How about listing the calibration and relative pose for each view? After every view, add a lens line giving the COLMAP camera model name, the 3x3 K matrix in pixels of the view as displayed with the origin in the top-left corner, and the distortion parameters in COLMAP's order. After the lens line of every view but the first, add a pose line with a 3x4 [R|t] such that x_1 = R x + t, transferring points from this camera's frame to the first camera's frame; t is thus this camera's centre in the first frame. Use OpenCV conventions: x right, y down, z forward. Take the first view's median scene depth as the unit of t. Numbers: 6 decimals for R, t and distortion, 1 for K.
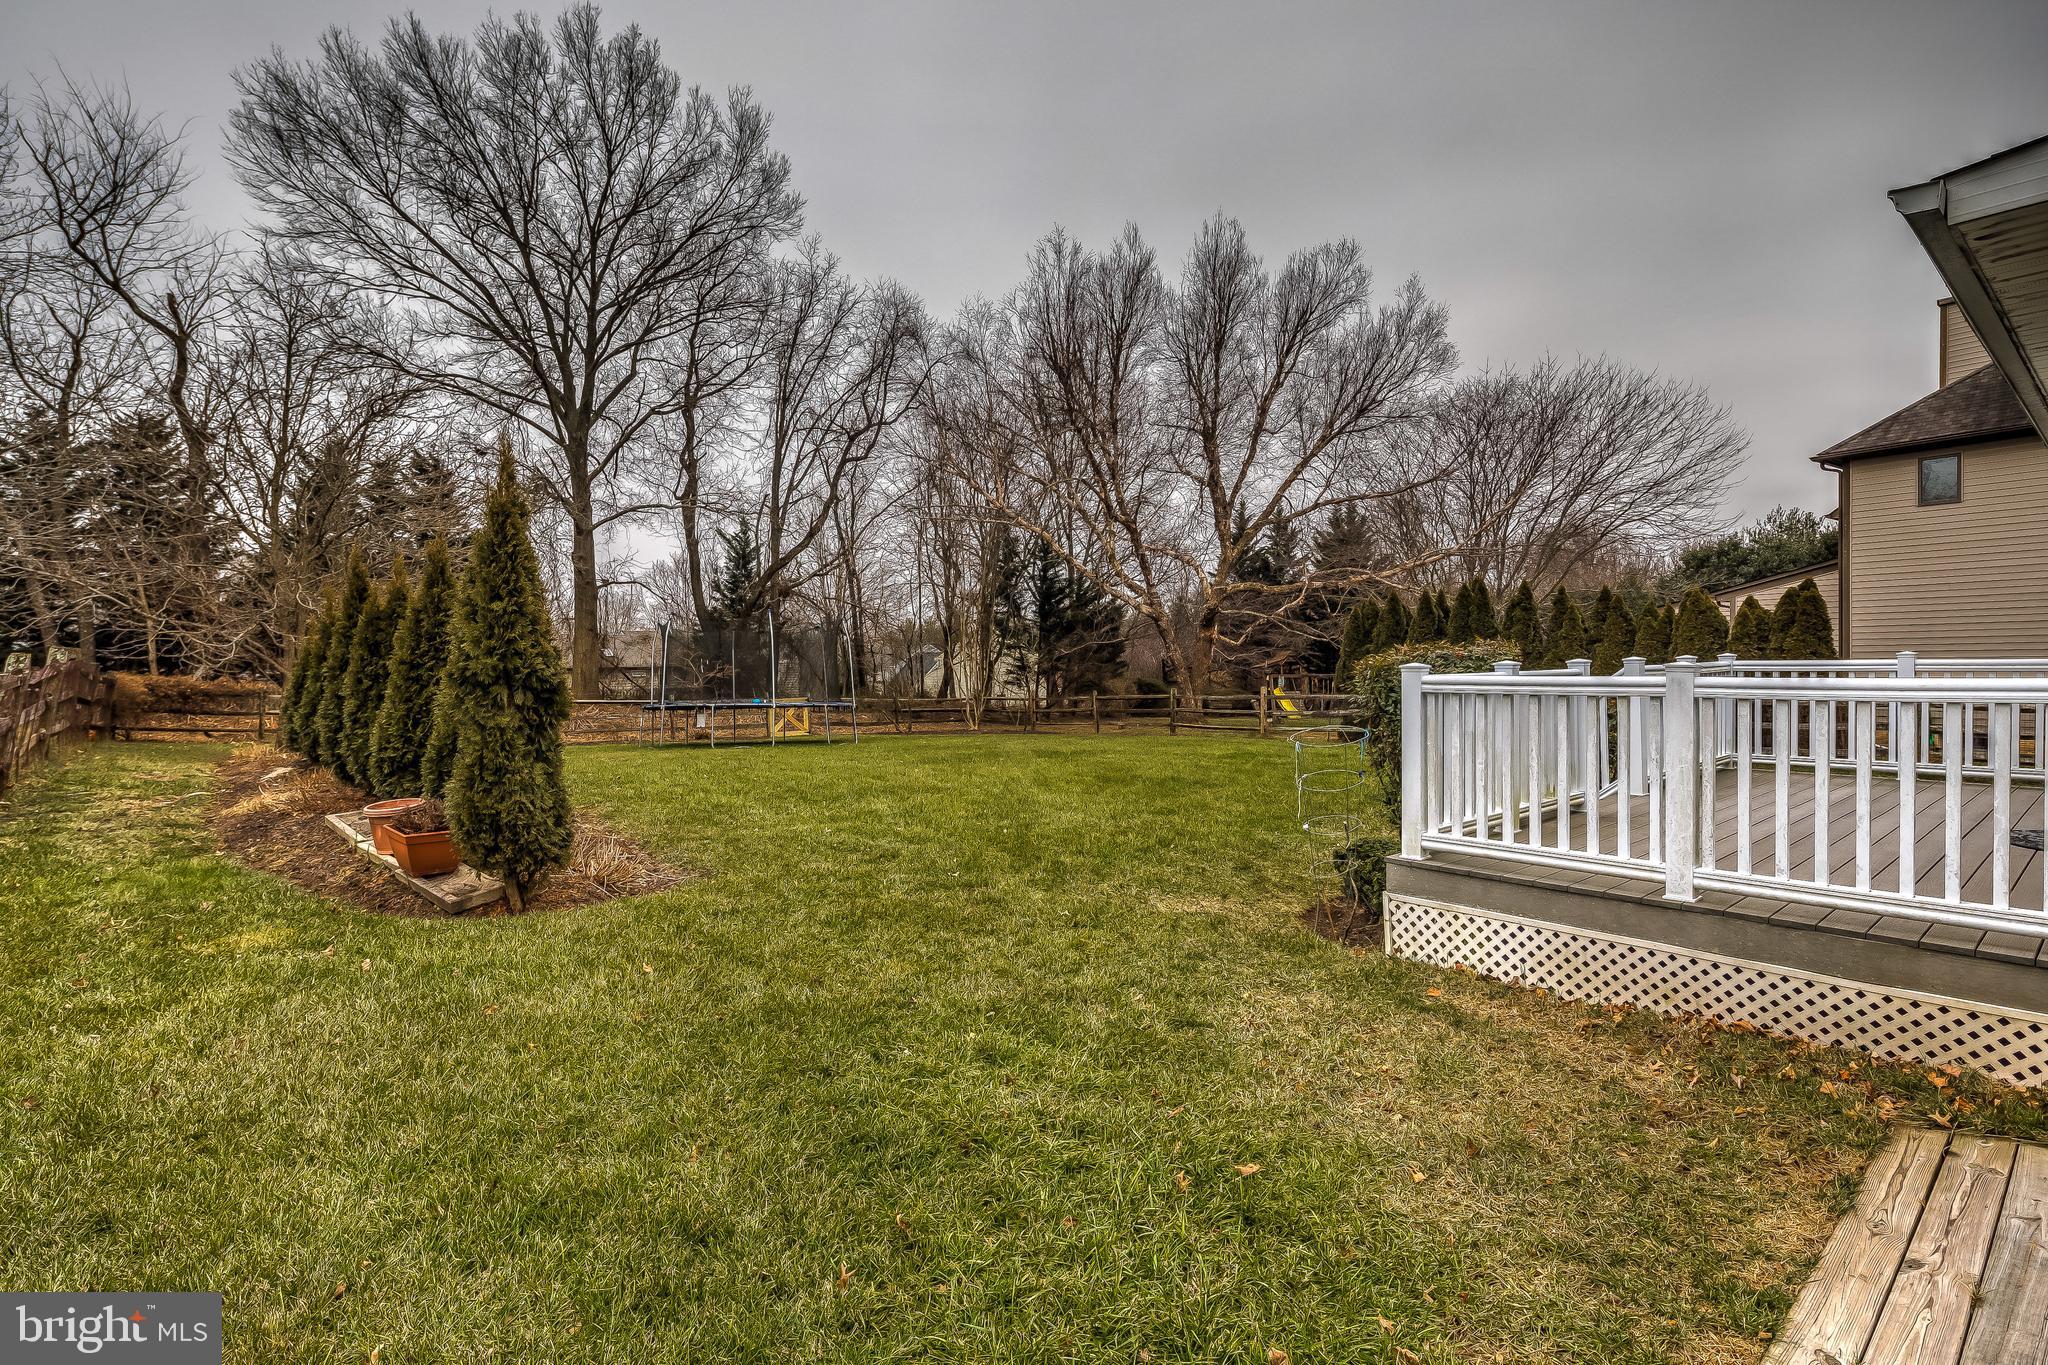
lens RADIAL K [[1002.1, 0, 1013.5], [0, 1002.1, 671.0], [0, 0, 1]] dist [0.005164, -0.004264]
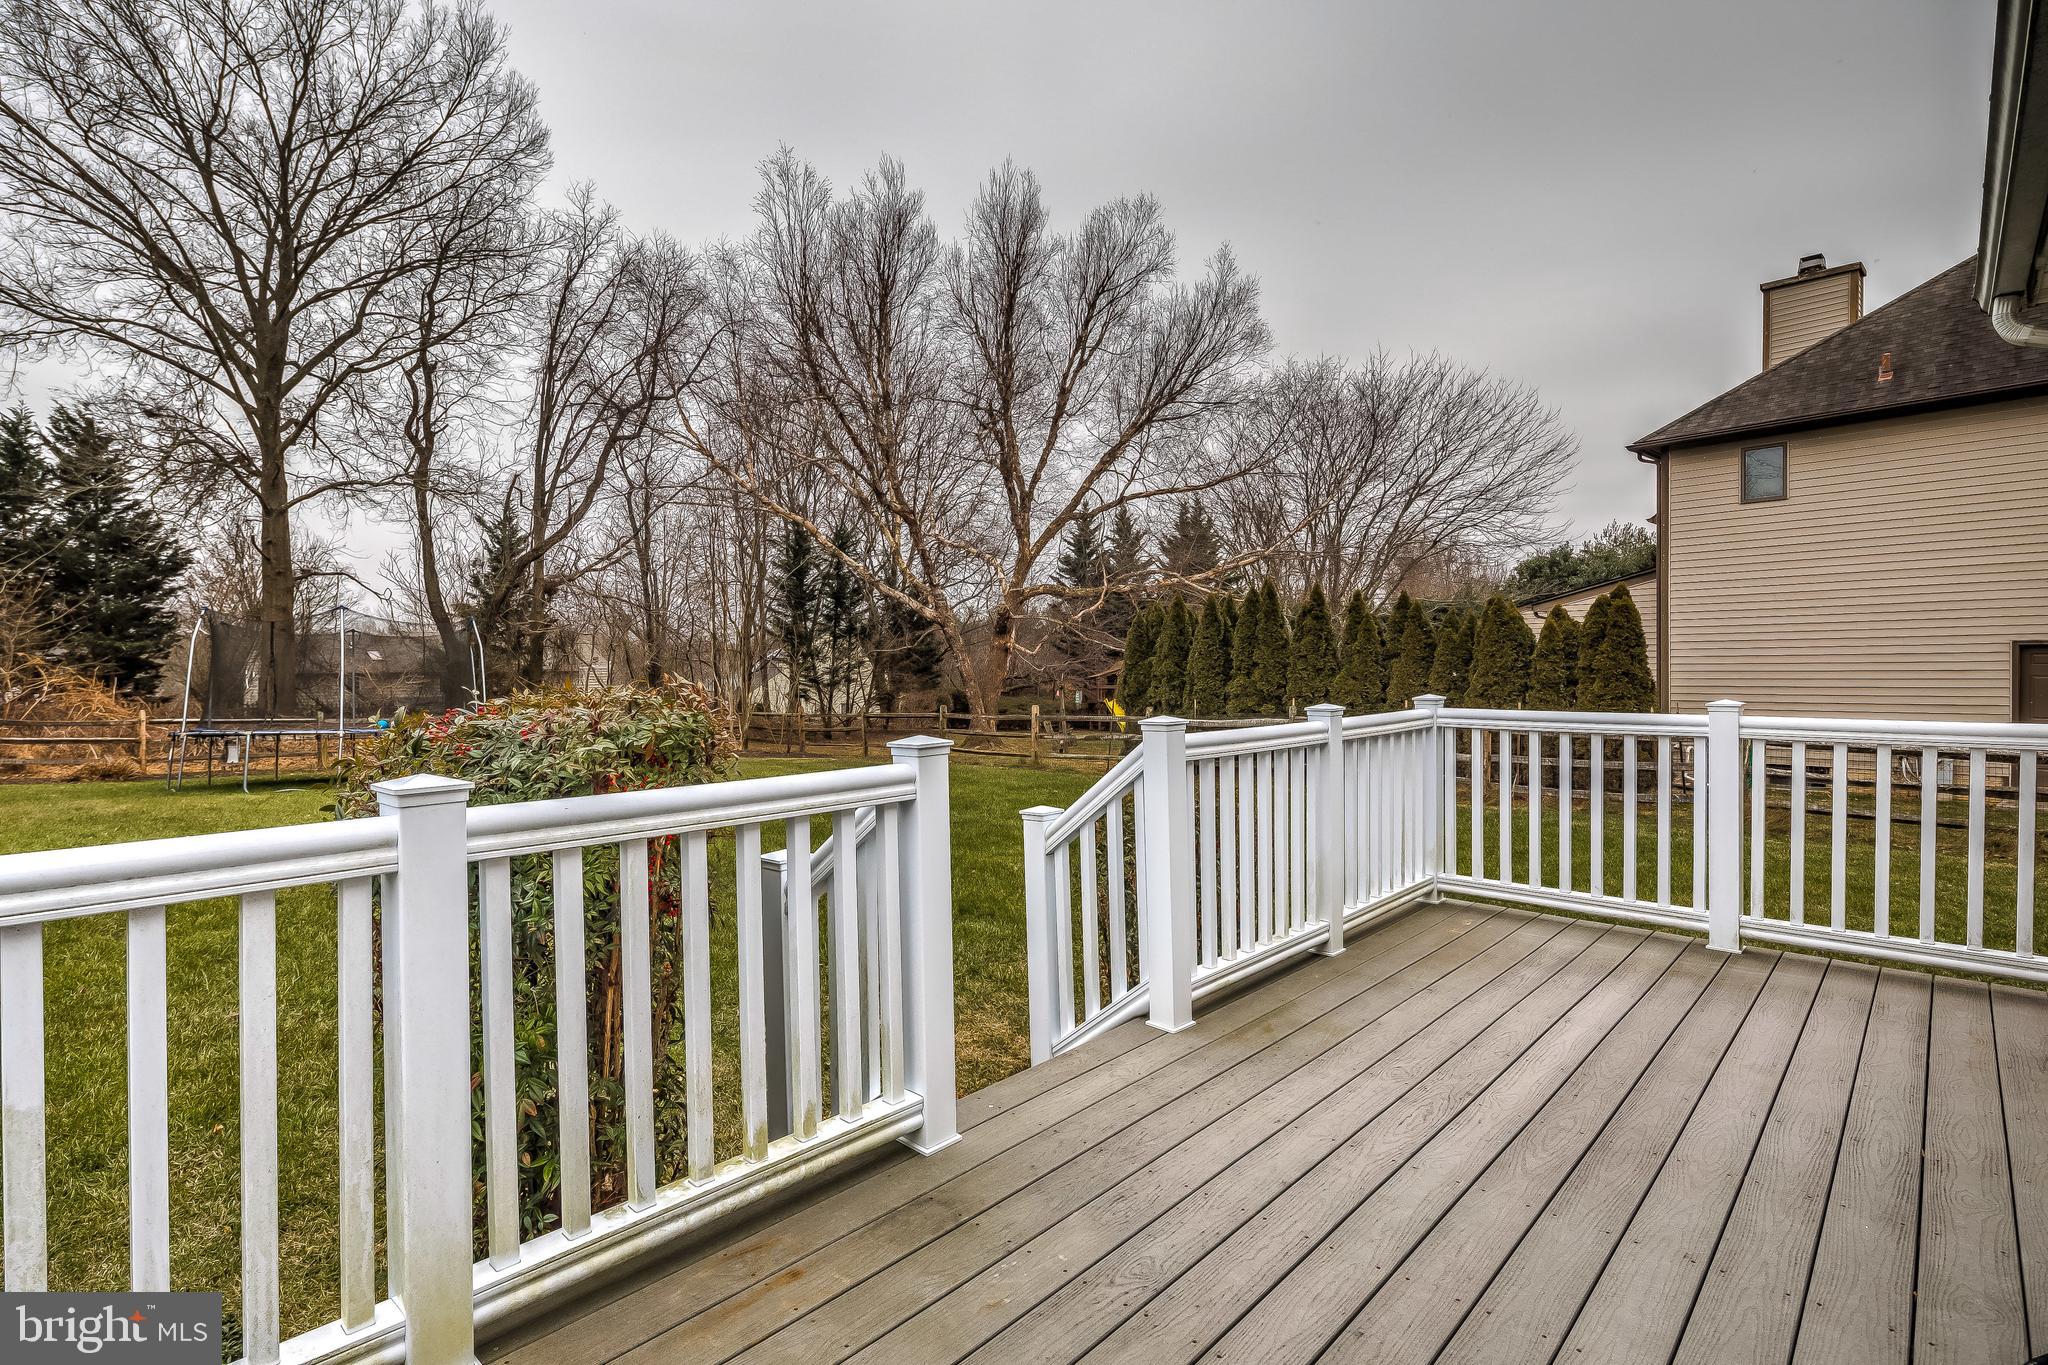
lens RADIAL K [[1002.1, 0, 1012.4], [0, 1002.1, 672.2], [0, 0, 1]] dist [0.005164, -0.004264]
pose [[0.994261, 0.006675, 0.106777, 0.109407], [-0.006292, 0.999972, -0.003926, -0.007035], [-0.106800, 0.003231, 0.994275, 0.121856]]
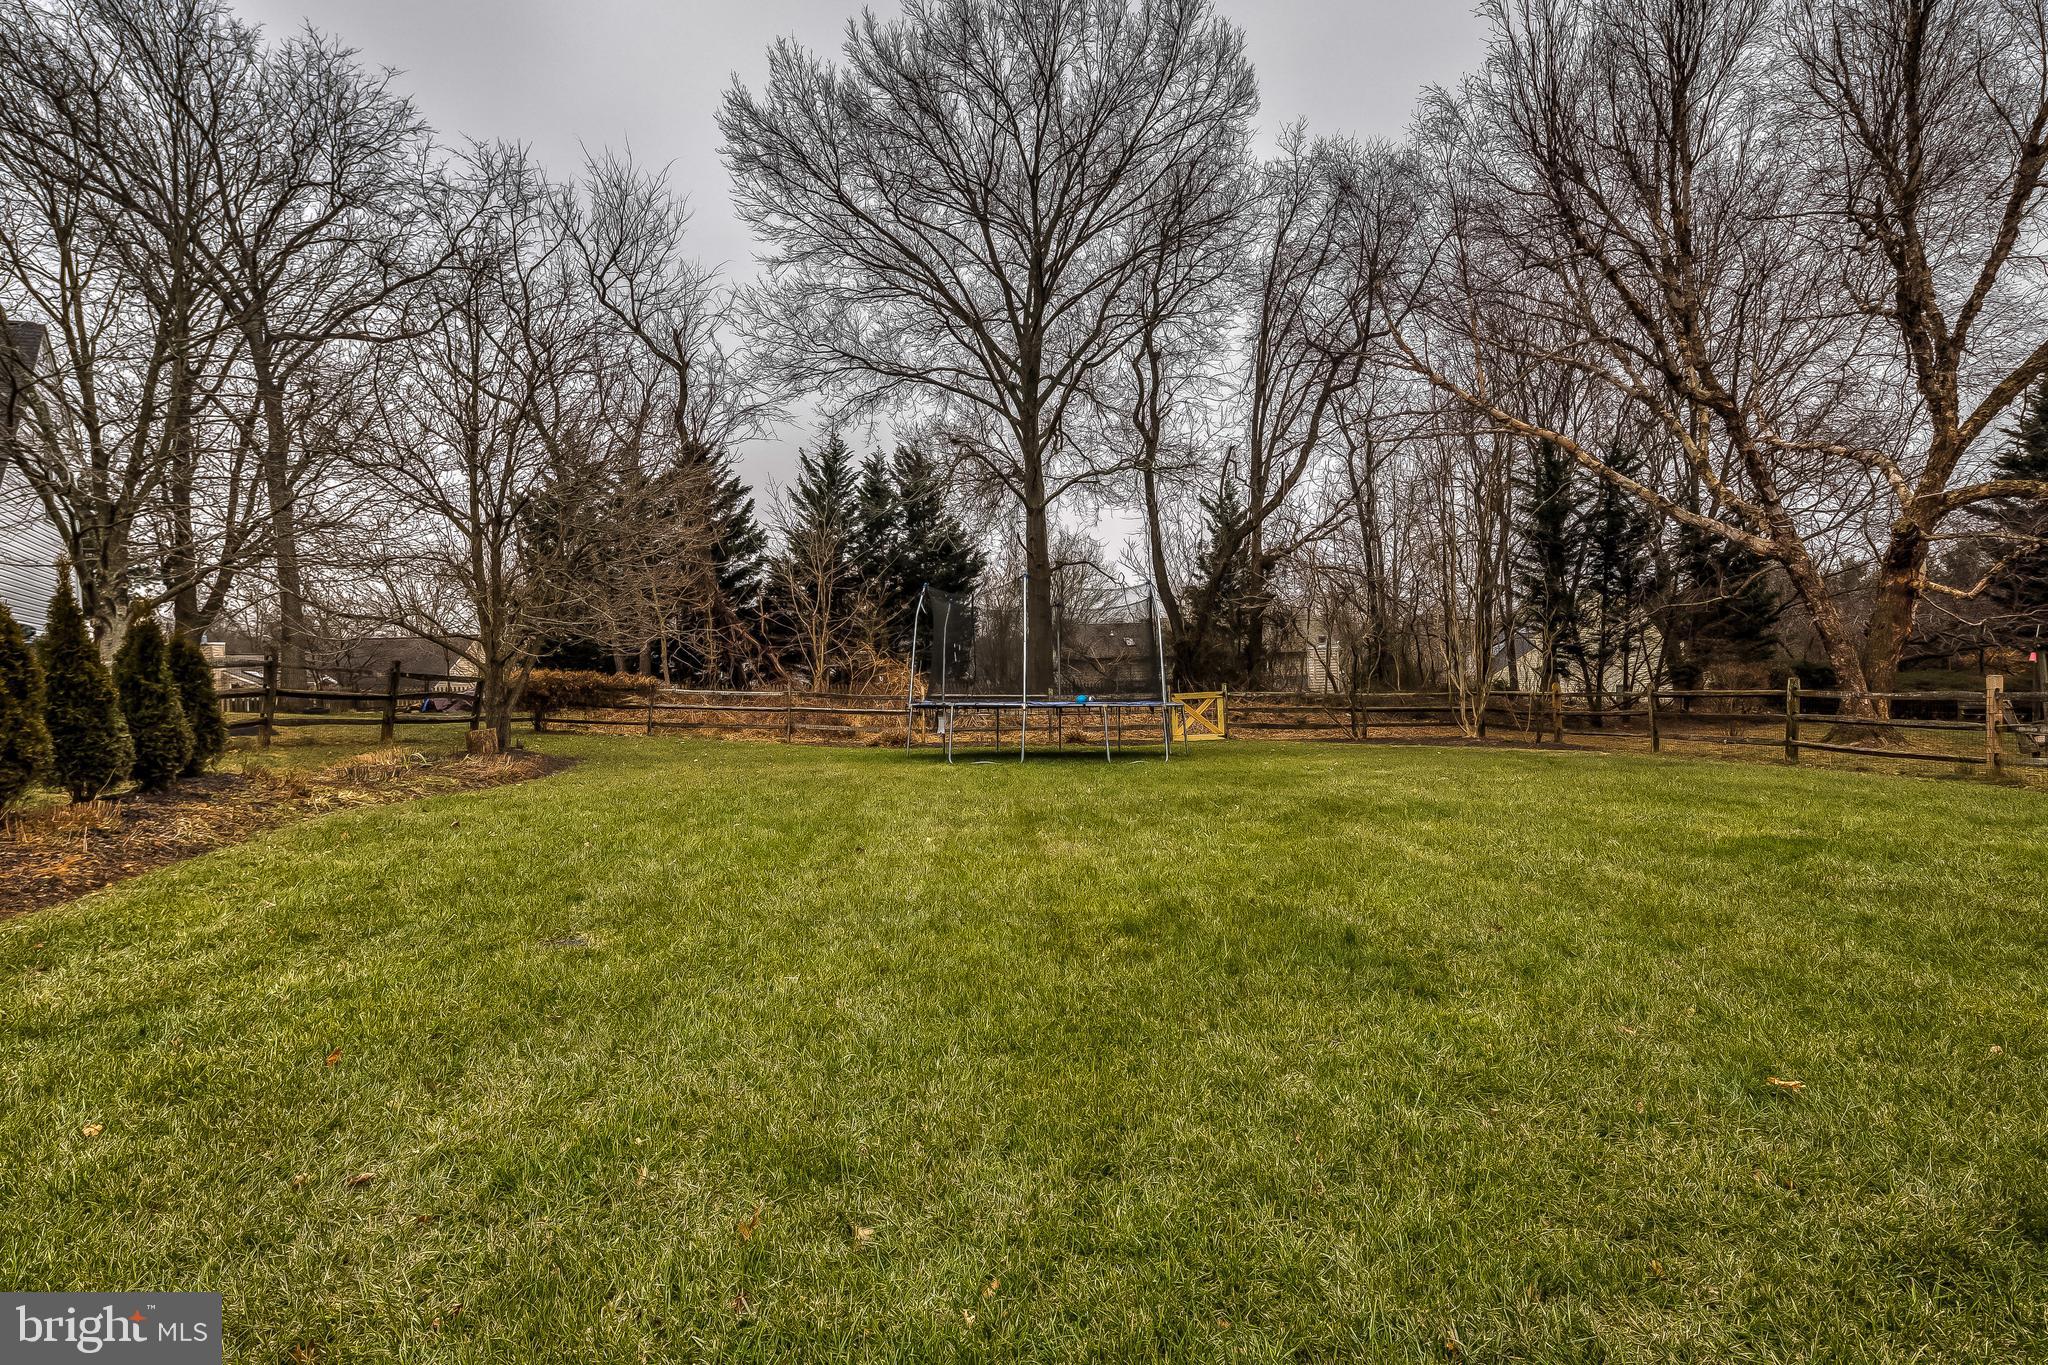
lens RADIAL K [[1002.1, 0, 1030.2], [0, 1002.1, 687.7], [0, 0, 1]] dist [0.005164, -0.004264]
pose [[0.831185, 0.001338, -0.555994, 0.100744], [0.014966, 0.999581, 0.024779, 0.002261], [0.555795, -0.028917, 0.830817, 0.256506]]
